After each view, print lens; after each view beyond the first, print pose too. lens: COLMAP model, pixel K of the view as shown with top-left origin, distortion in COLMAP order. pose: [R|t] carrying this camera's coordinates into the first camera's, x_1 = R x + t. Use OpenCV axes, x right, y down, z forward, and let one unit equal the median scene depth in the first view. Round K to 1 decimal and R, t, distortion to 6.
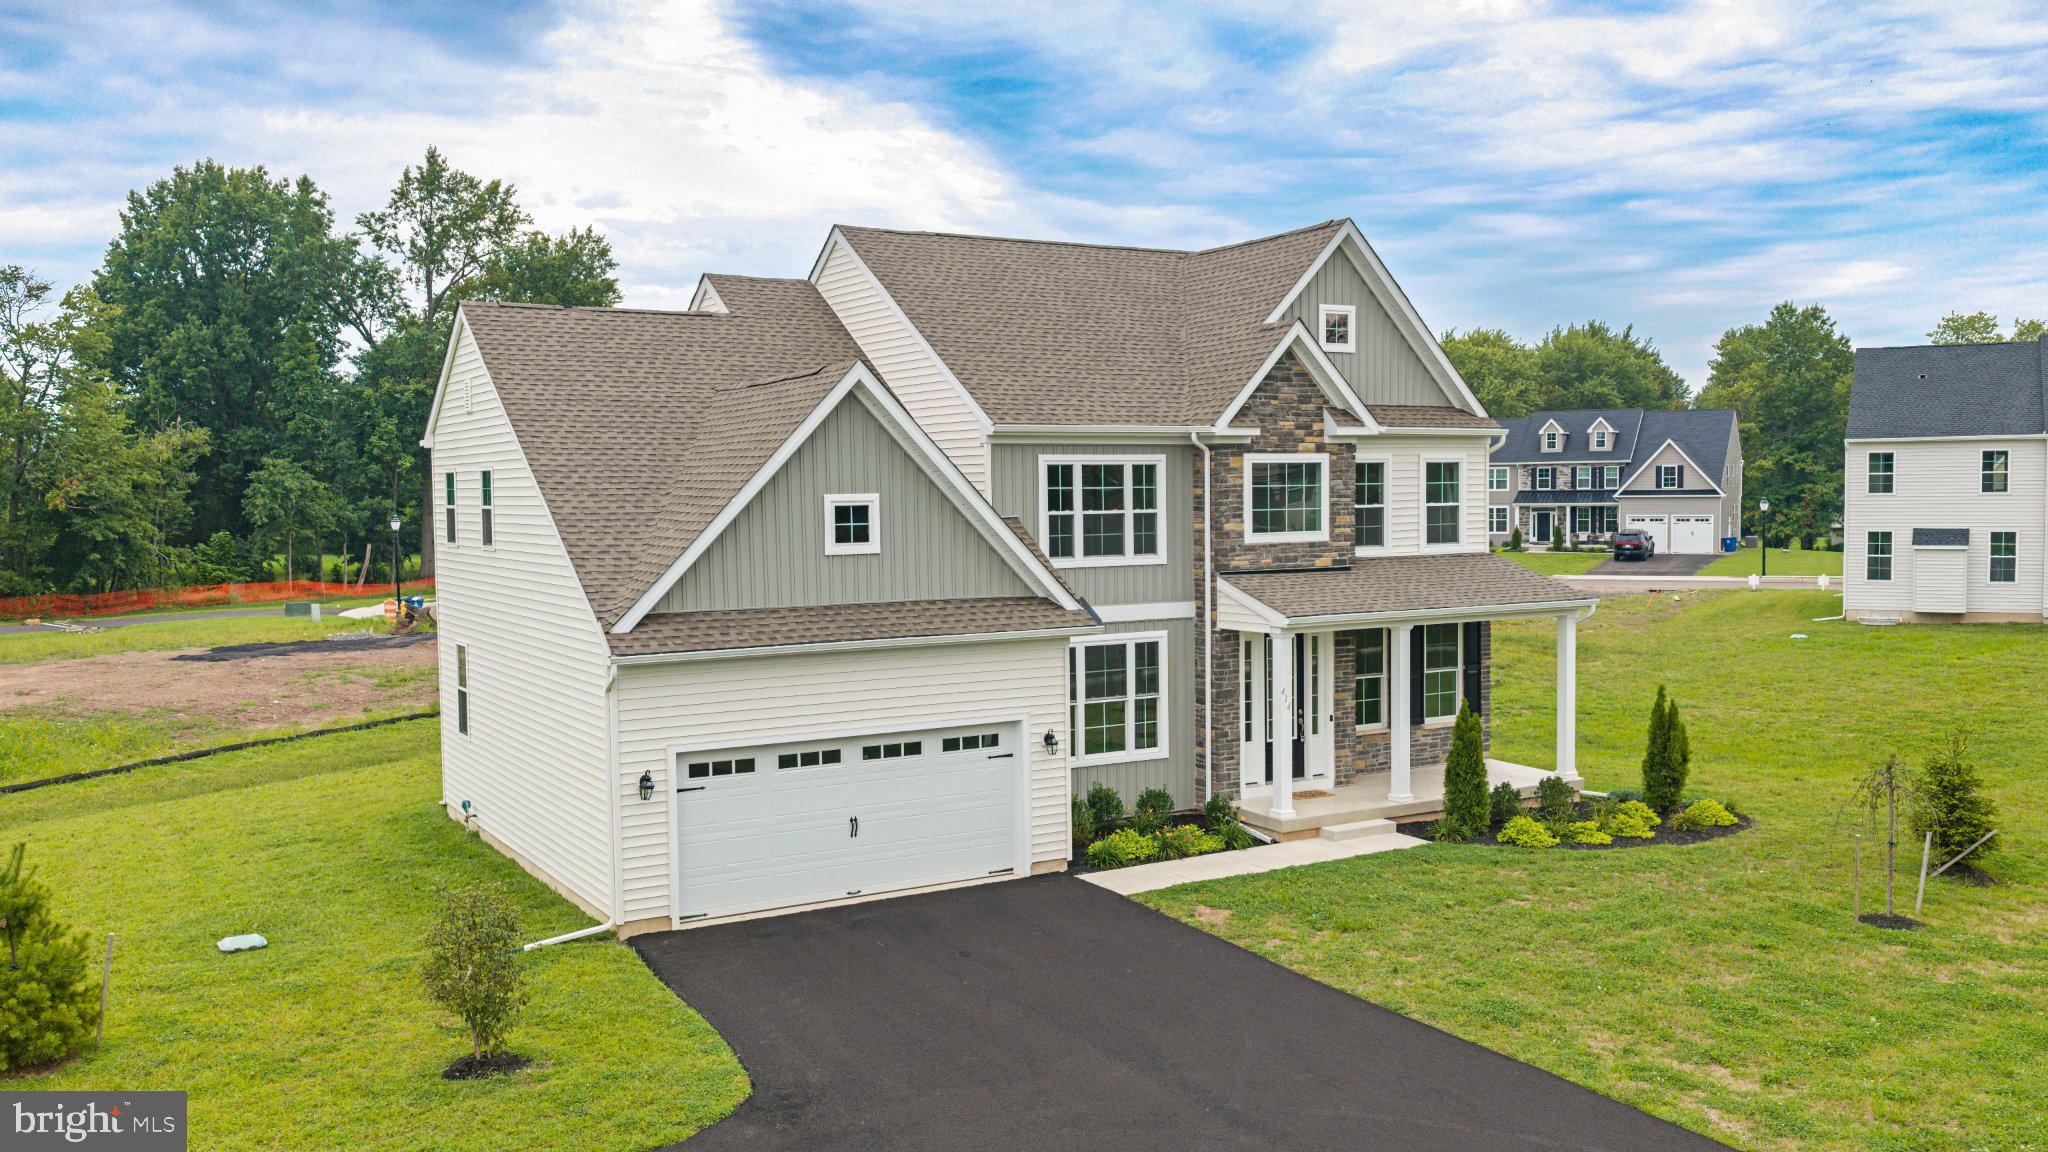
lens RADIAL K [[1695.6, 0, 1033.0], [0, 1695.6, 587.1], [0, 0, 1]] dist [0.024830, -0.056267]
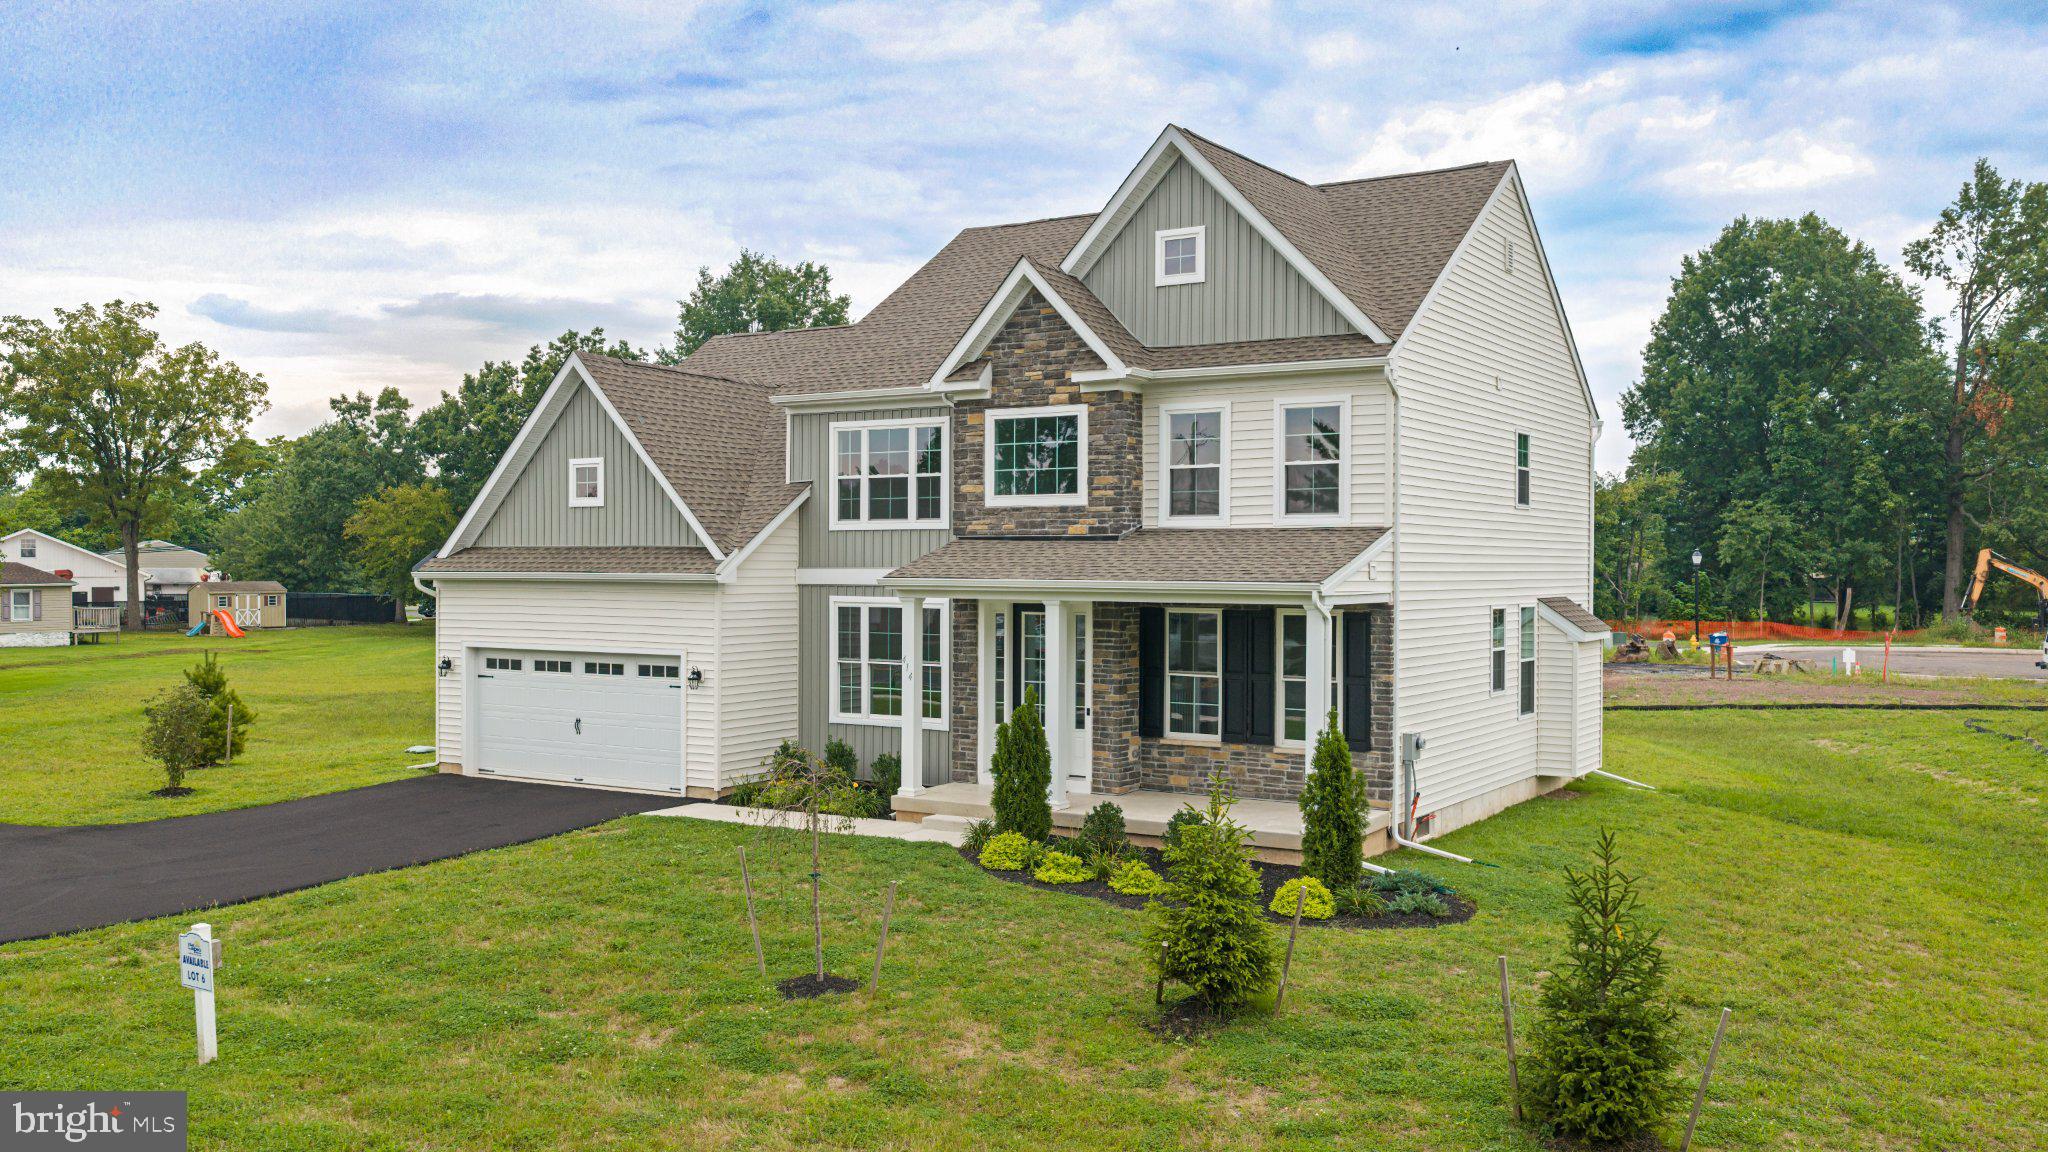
lens RADIAL K [[1695.6, 0, 1040.0], [0, 1695.6, 584.6], [0, 0, 1]] dist [0.024830, -0.056267]
pose [[0.456527, 0.023606, -0.889396, 0.944058], [-0.061156, 0.998116, -0.004900, 0.019089], [0.887605, 0.056629, 0.457110, 0.593827]]
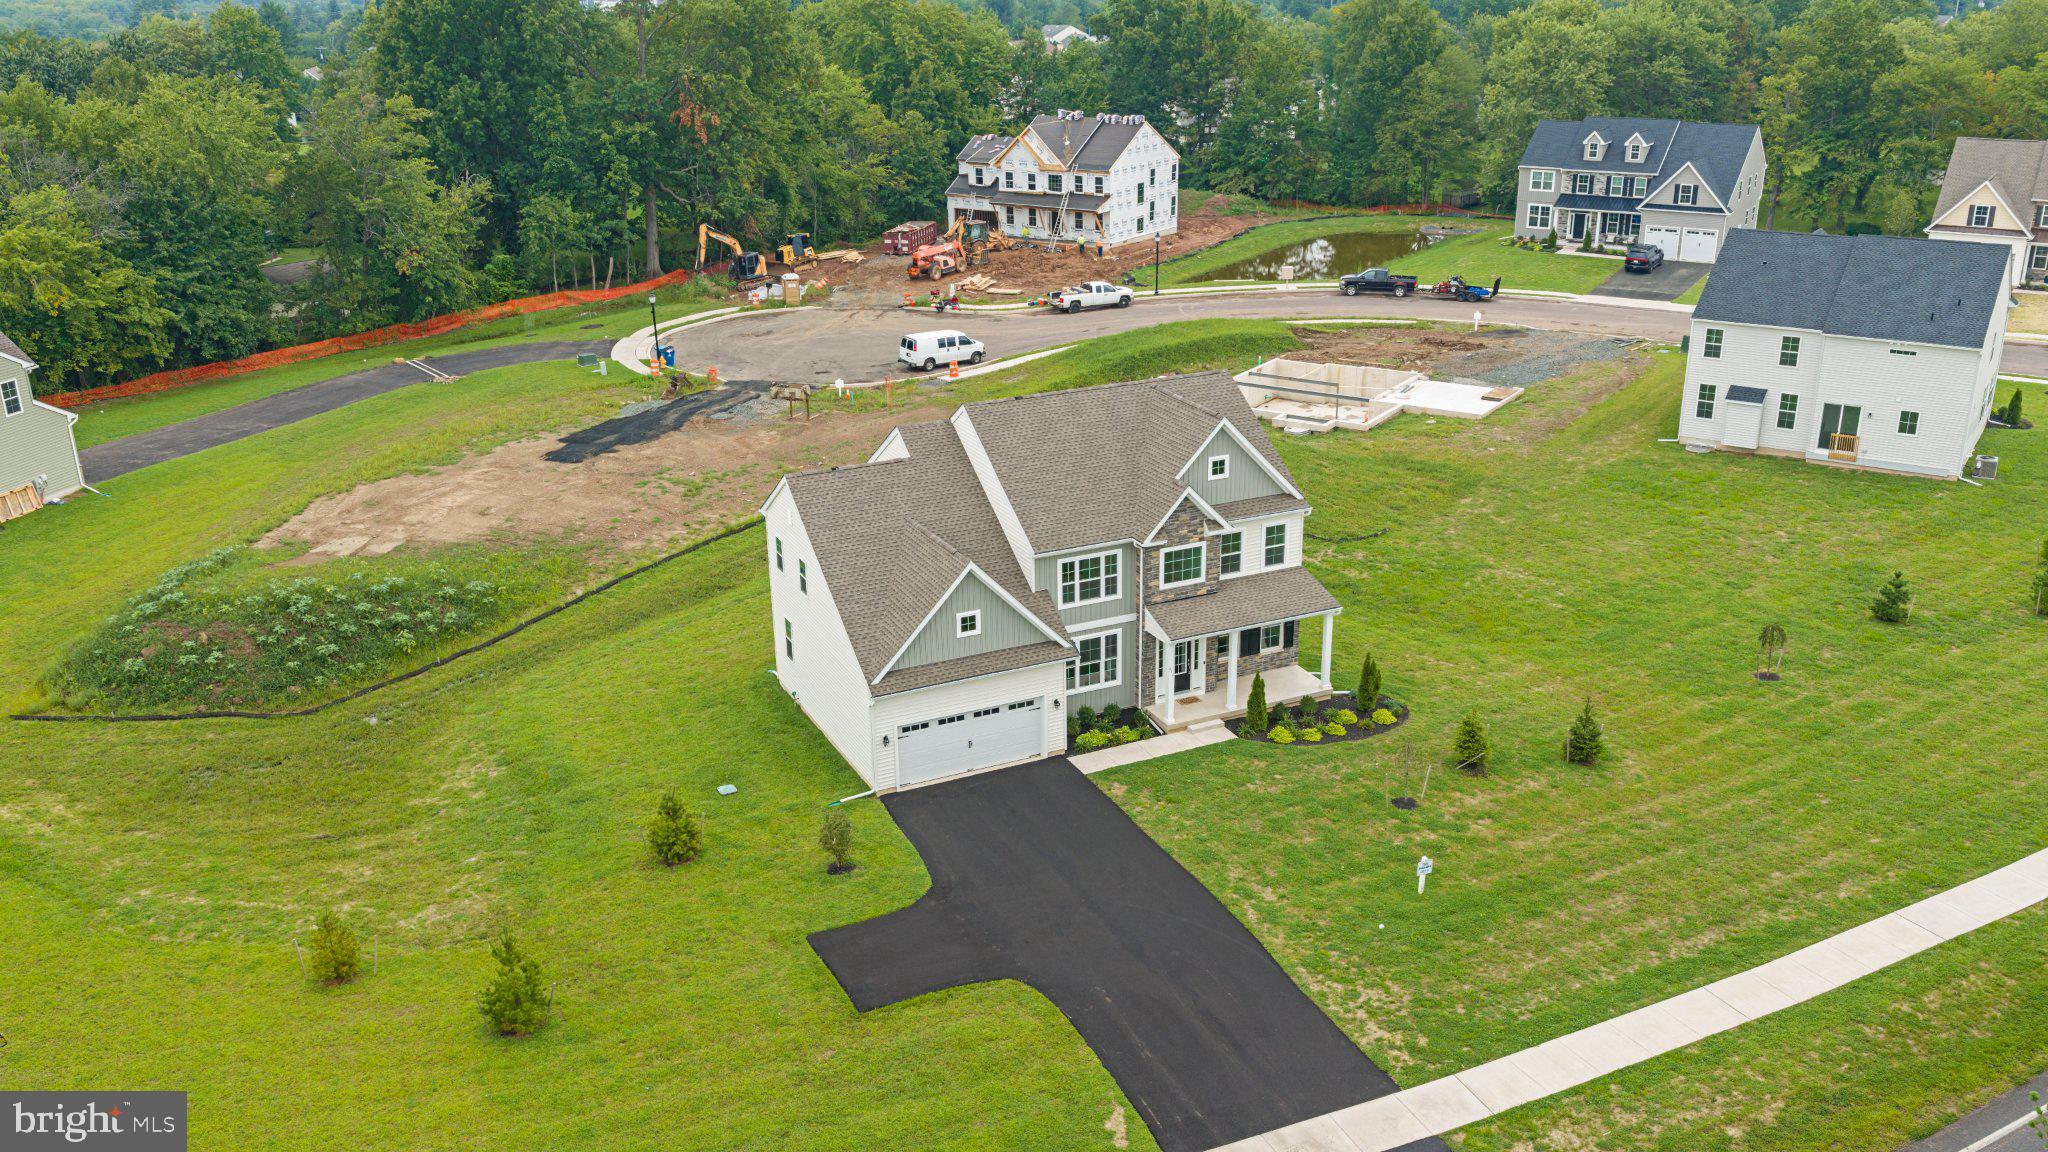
lens RADIAL K [[1695.6, 0, 1033.2], [0, 1695.6, 586.7], [0, 0, 1]] dist [0.024830, -0.056267]
pose [[0.996059, 0.030769, -0.083185, 0.140184], [-0.004854, 0.955403, 0.295265, -0.626416], [0.088560, -0.293698, 0.951787, -0.960430]]
